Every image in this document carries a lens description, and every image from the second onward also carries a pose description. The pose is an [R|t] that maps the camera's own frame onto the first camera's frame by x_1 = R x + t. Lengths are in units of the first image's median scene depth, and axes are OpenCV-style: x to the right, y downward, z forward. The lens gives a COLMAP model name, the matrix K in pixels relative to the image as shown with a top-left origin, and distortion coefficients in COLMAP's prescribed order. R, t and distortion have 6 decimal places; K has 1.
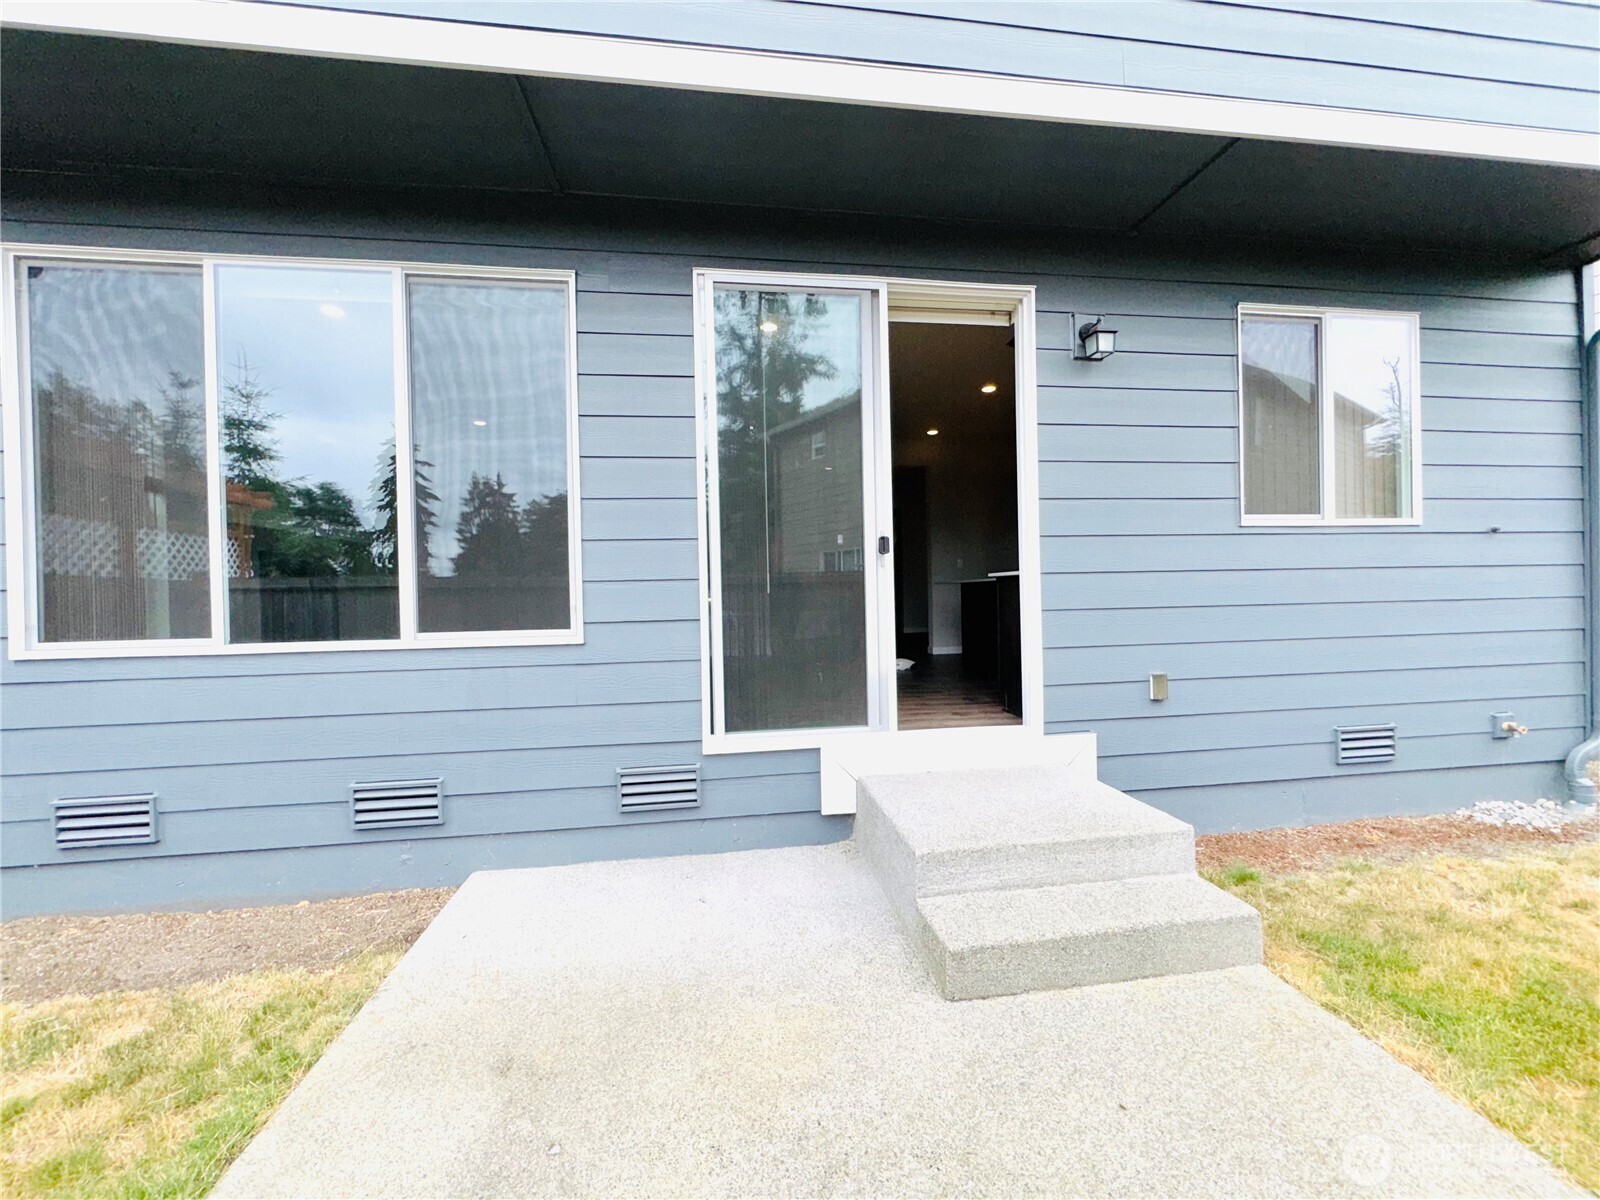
lens RADIAL K [[644.1, 0, 800.0], [0, 644.1, 600.0], [0, 0, 1]] dist [-0.000282, 0.000075]
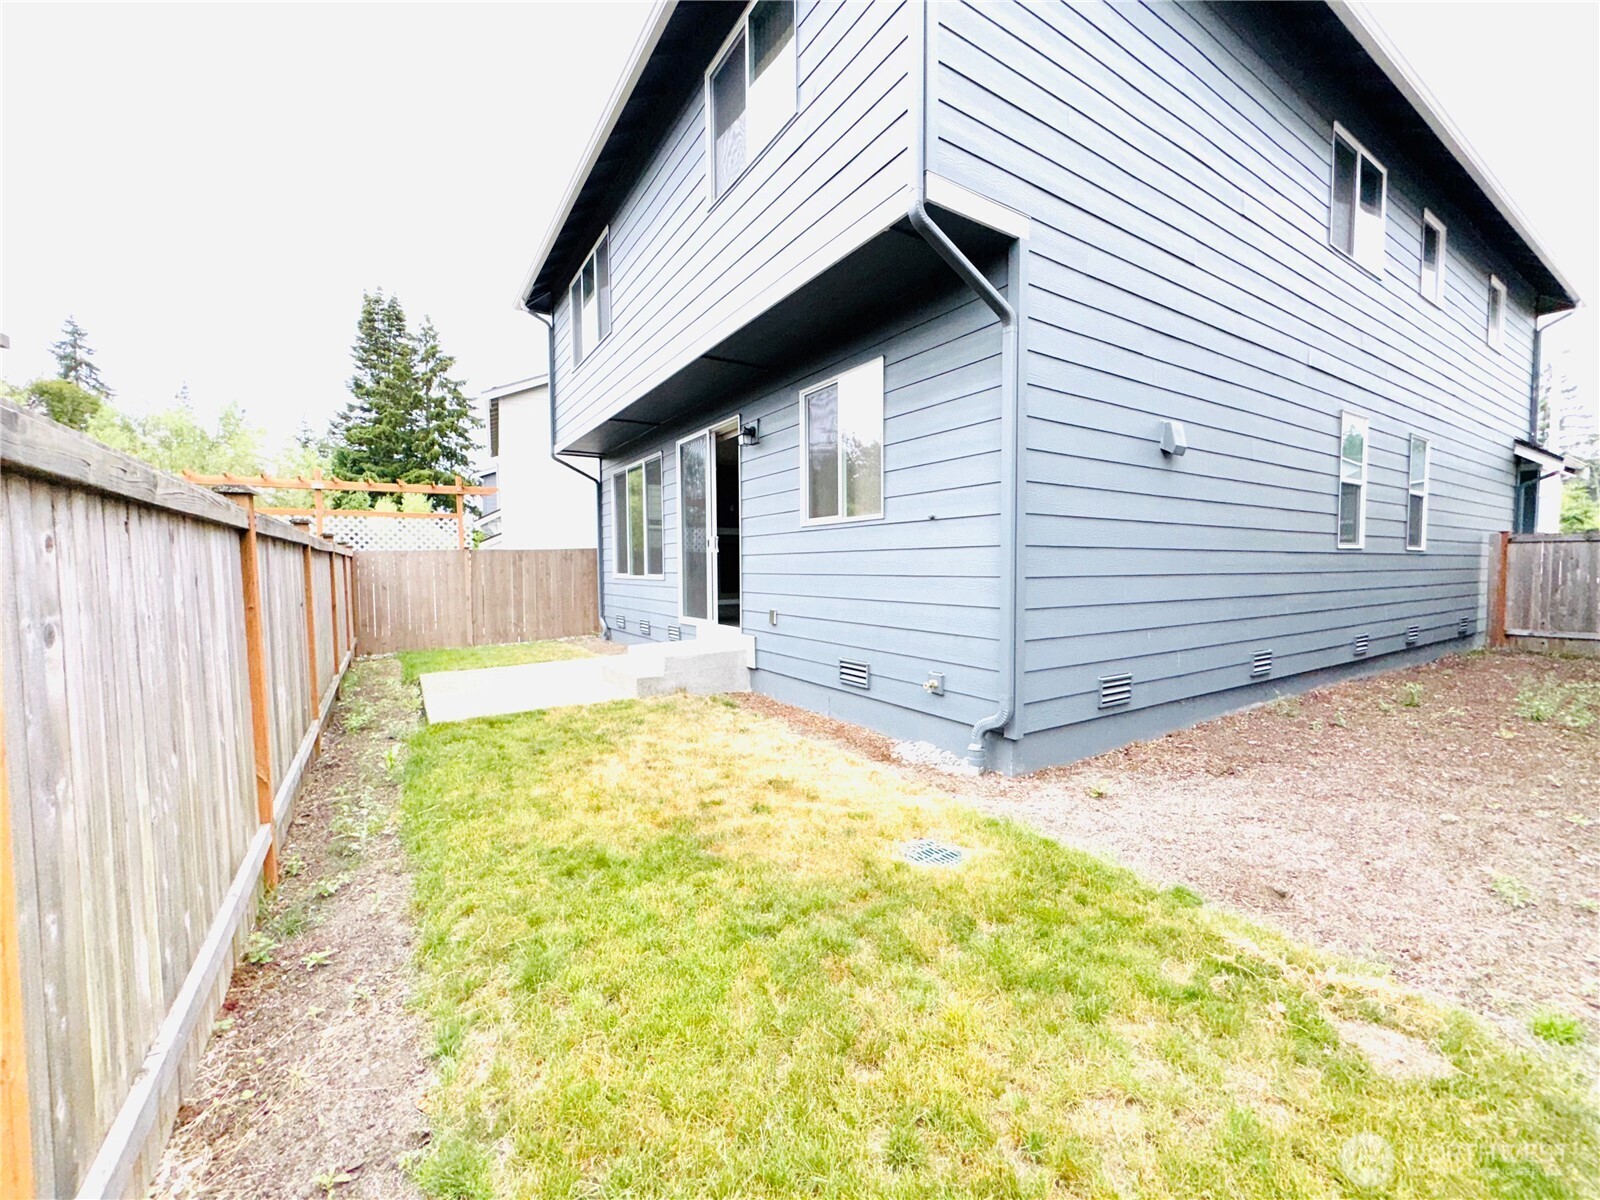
lens RADIAL K [[644.1, 0, 800.0], [0, 644.1, 600.0], [0, 0, 1]] dist [-0.000282, 0.000075]
pose [[0.408588, 0.063235, -0.910526, 2.483258], [0.007979, 0.997312, 0.072843, -0.055883], [0.912684, -0.037028, 0.406985, 0.347000]]
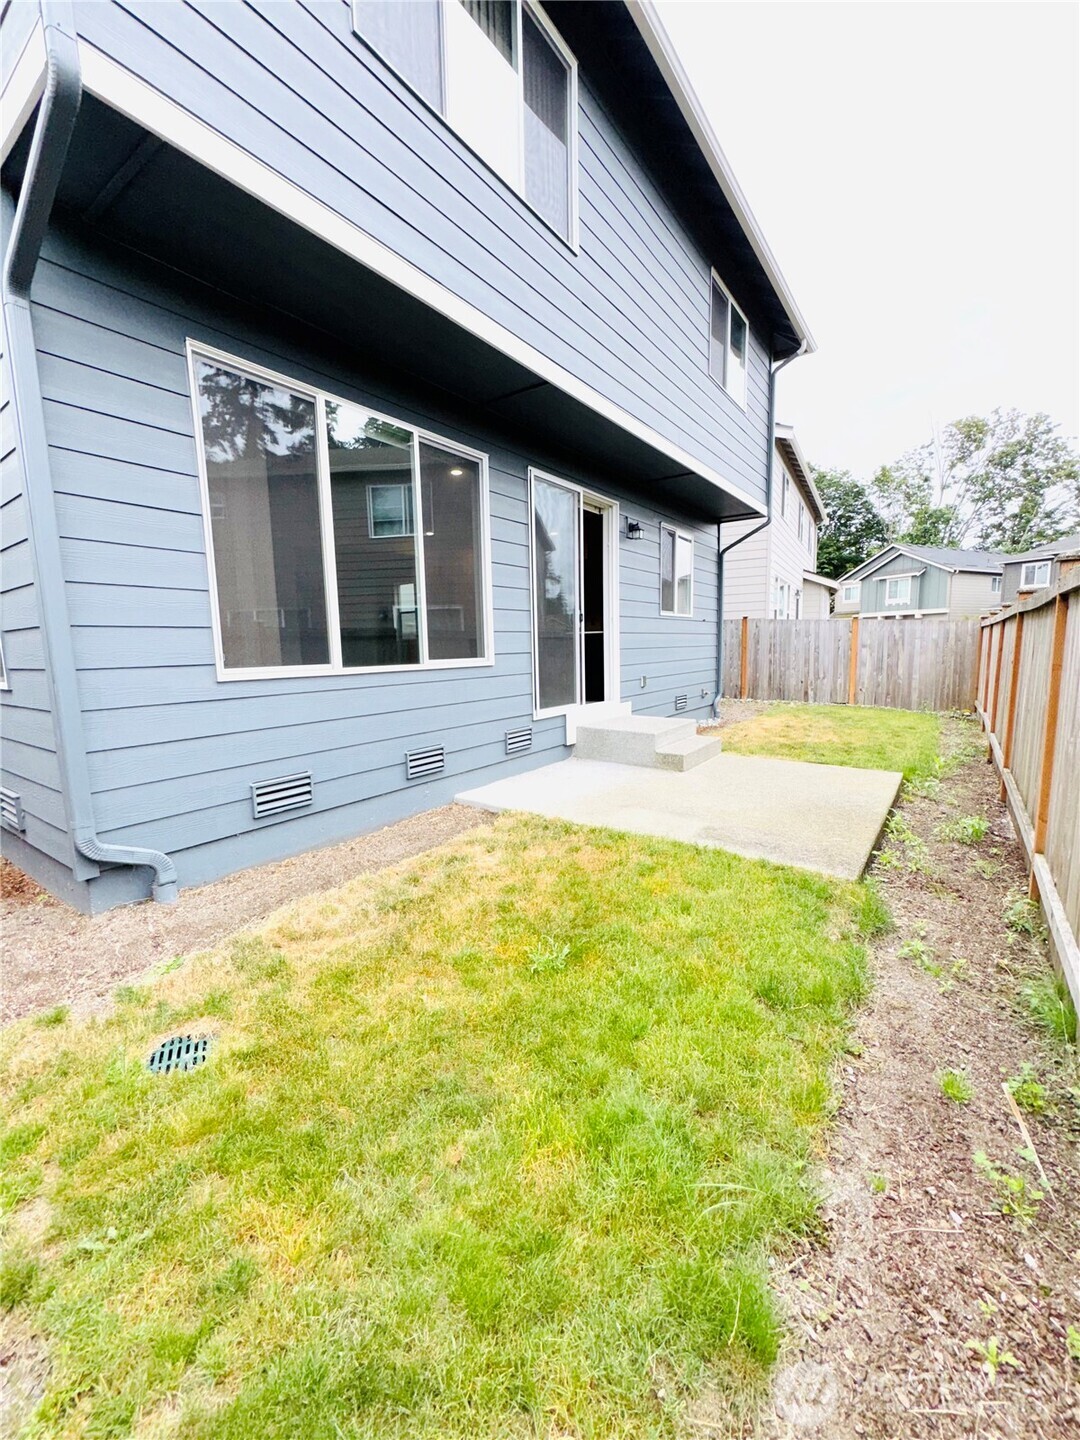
lens RADIAL K [[579.7, 0, 540.0], [0, 579.7, 720.0], [0, 0, 1]] dist [-0.000282, 0.000075]
pose [[0.686577, -0.084262, 0.722158, -1.374574], [0.004722, 0.993757, 0.111463, 0.036583], [-0.727042, -0.073118, 0.682689, -0.232655]]
